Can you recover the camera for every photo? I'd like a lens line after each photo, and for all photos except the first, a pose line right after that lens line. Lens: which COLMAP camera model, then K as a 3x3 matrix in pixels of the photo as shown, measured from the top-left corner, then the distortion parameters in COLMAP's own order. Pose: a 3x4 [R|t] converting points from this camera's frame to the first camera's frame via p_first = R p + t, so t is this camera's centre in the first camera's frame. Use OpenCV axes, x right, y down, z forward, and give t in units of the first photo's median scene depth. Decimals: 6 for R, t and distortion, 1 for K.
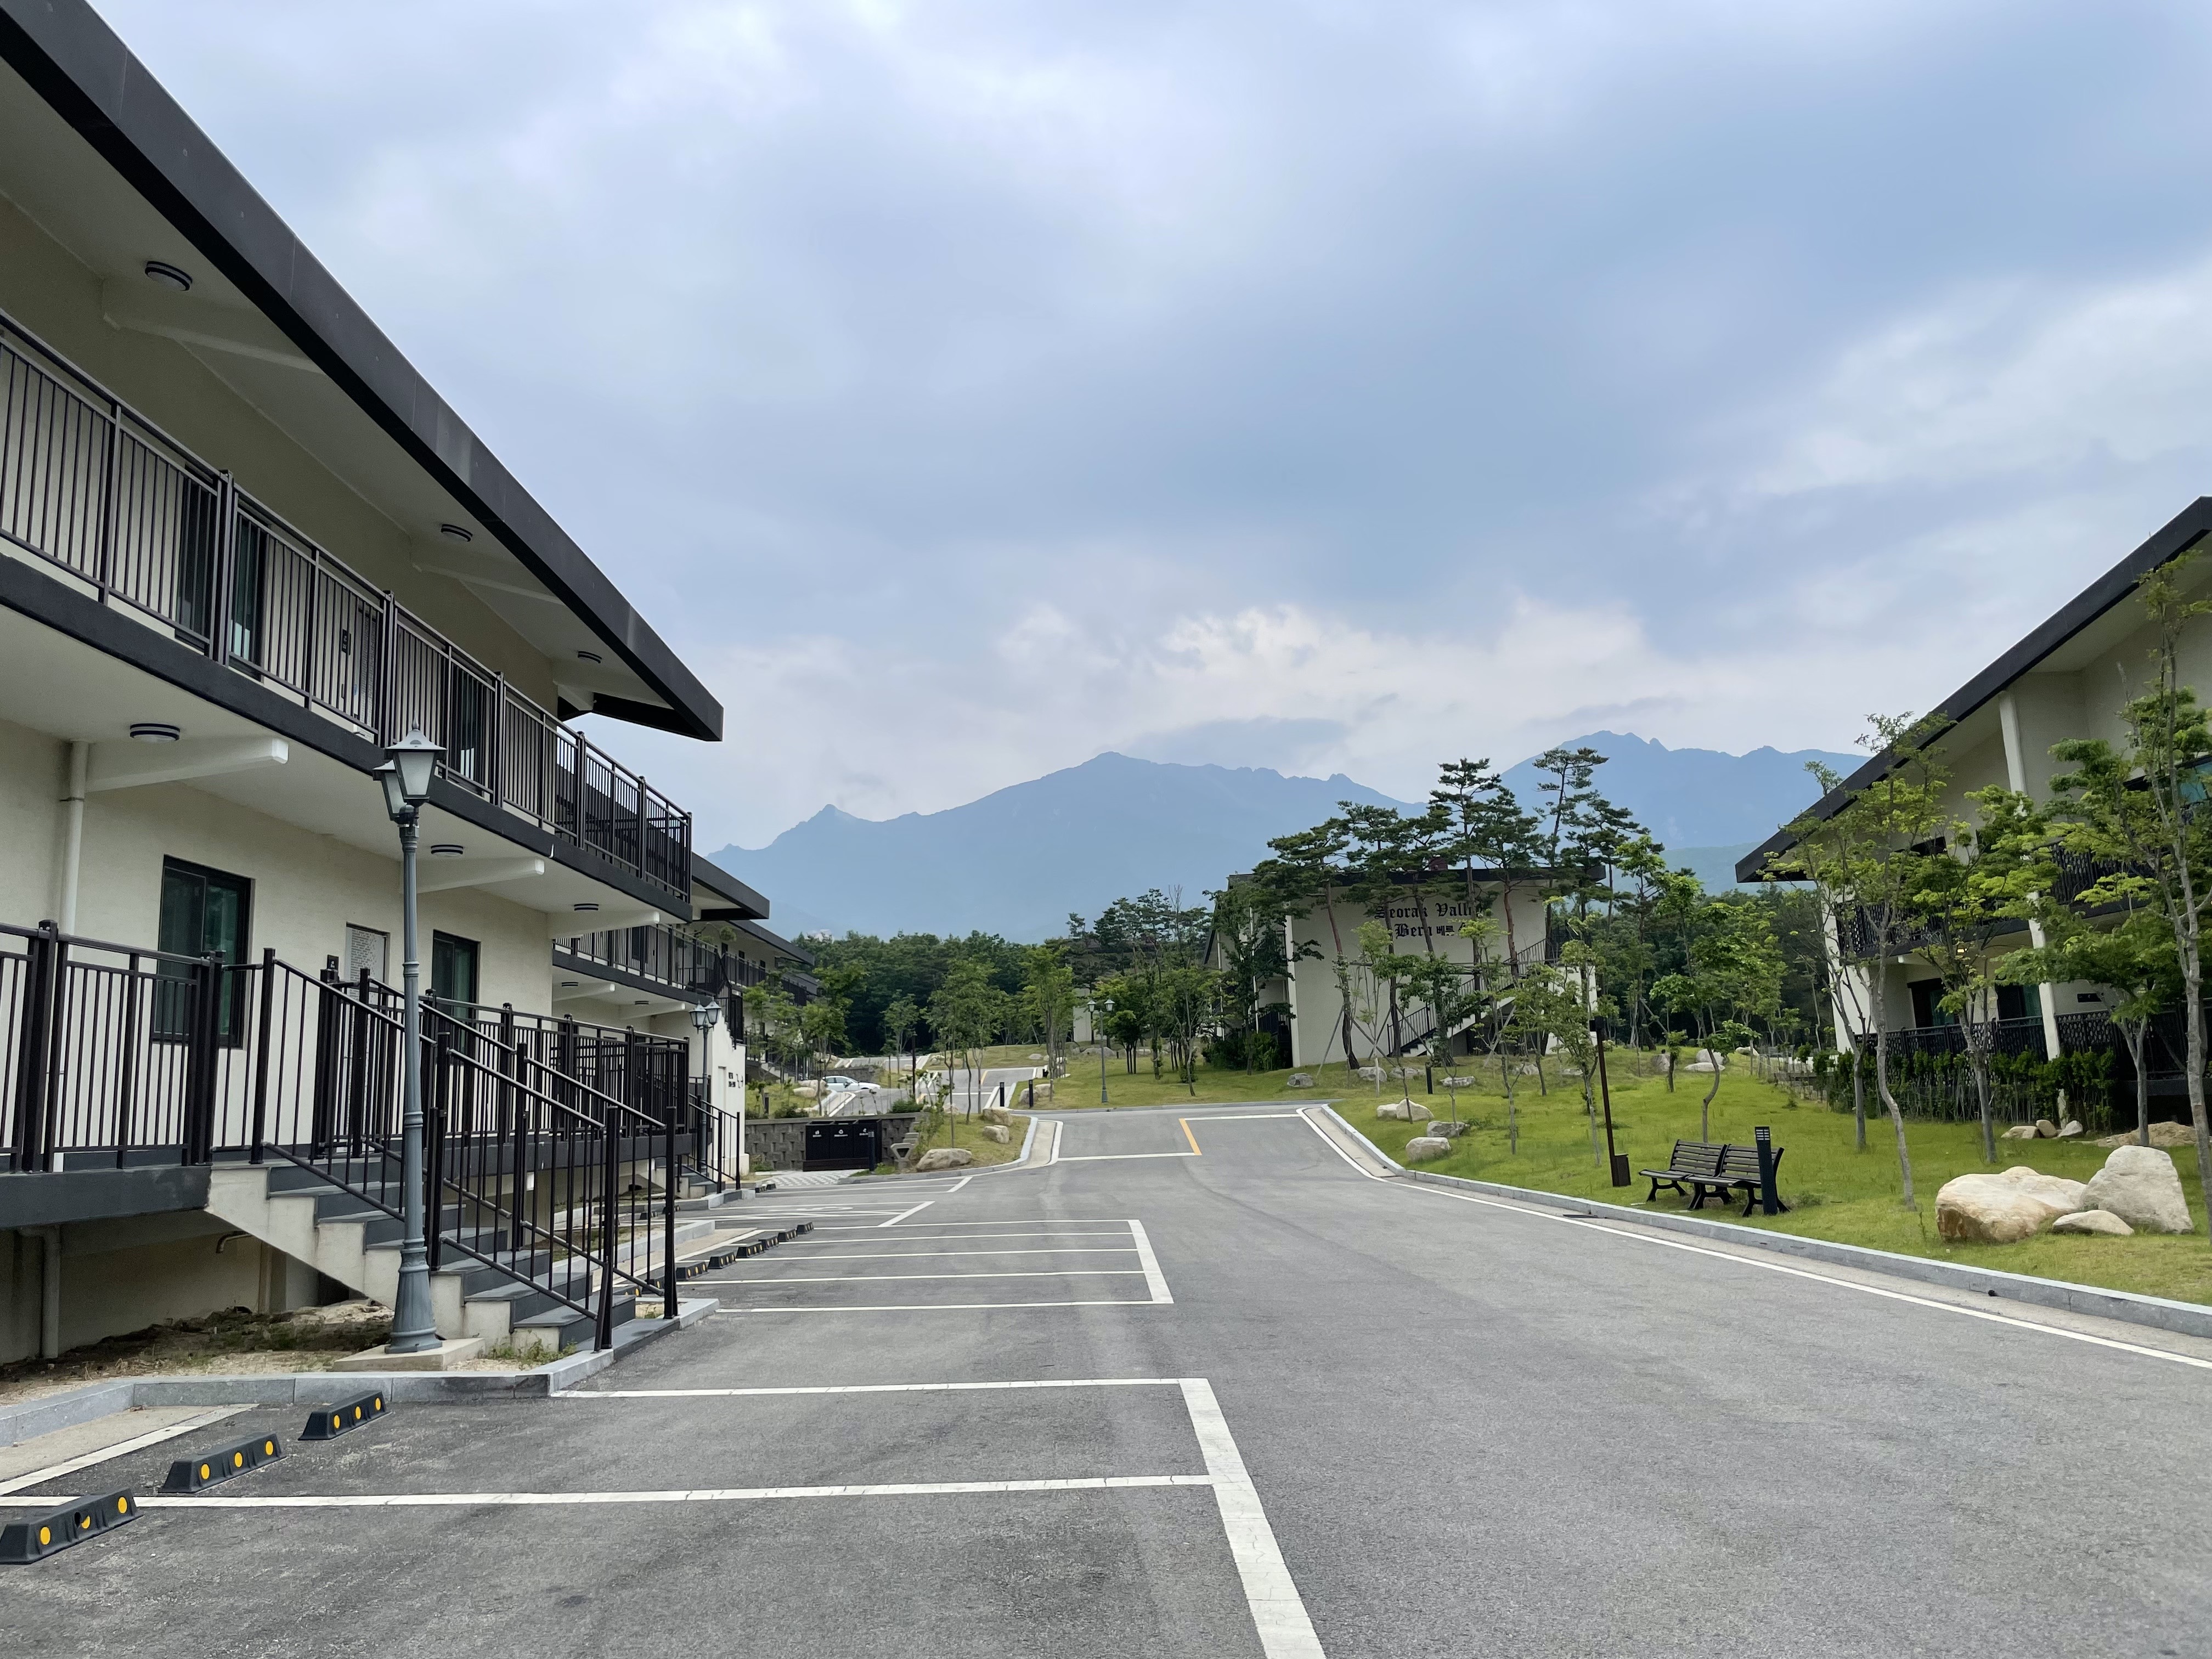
lens RADIAL K [[1693.1, 0, 1106.0], [0, 1693.1, 829.5], [0, 0, 1]] dist [0.006950, -0.001571]
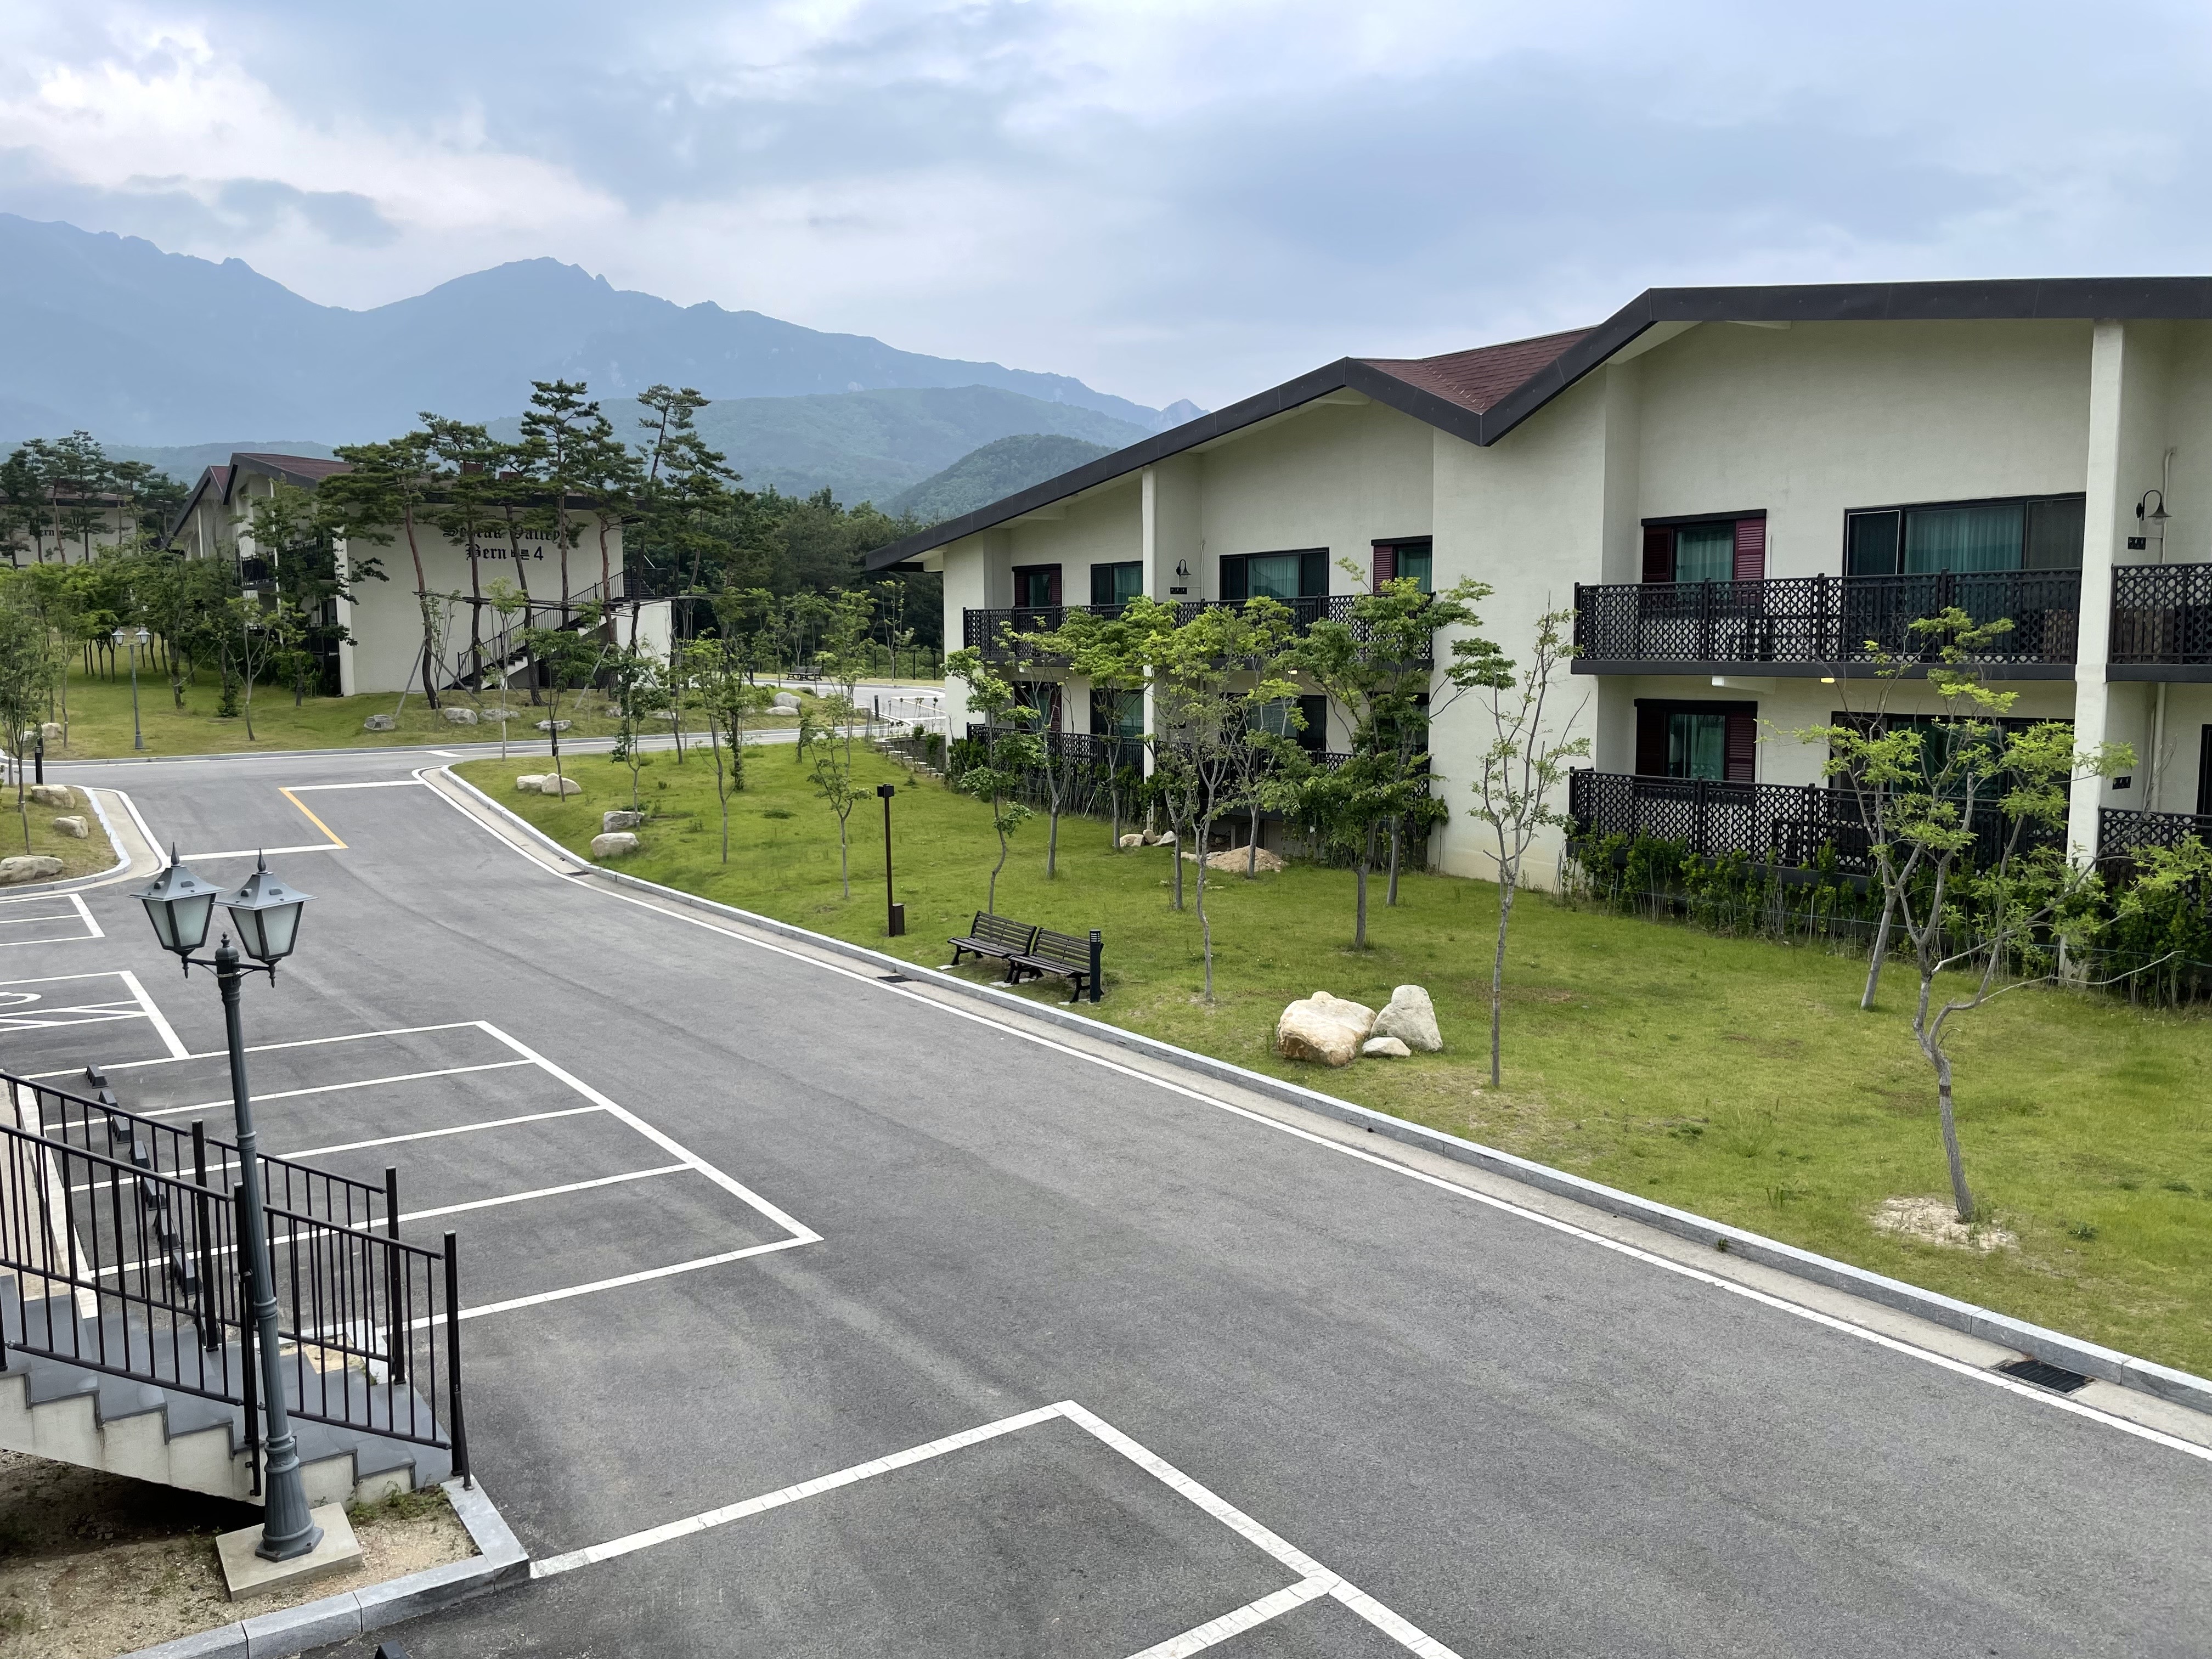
lens RADIAL K [[1668.3, 0, 1106.0], [0, 1668.3, 829.5], [0, 0, 1]] dist [0.153680, -0.169669]
pose [[0.821632, -0.024850, 0.569476, -0.087385], [-0.124127, 0.967274, 0.221297, -0.048983], [-0.556339, -0.252513, 0.791659, 0.020552]]
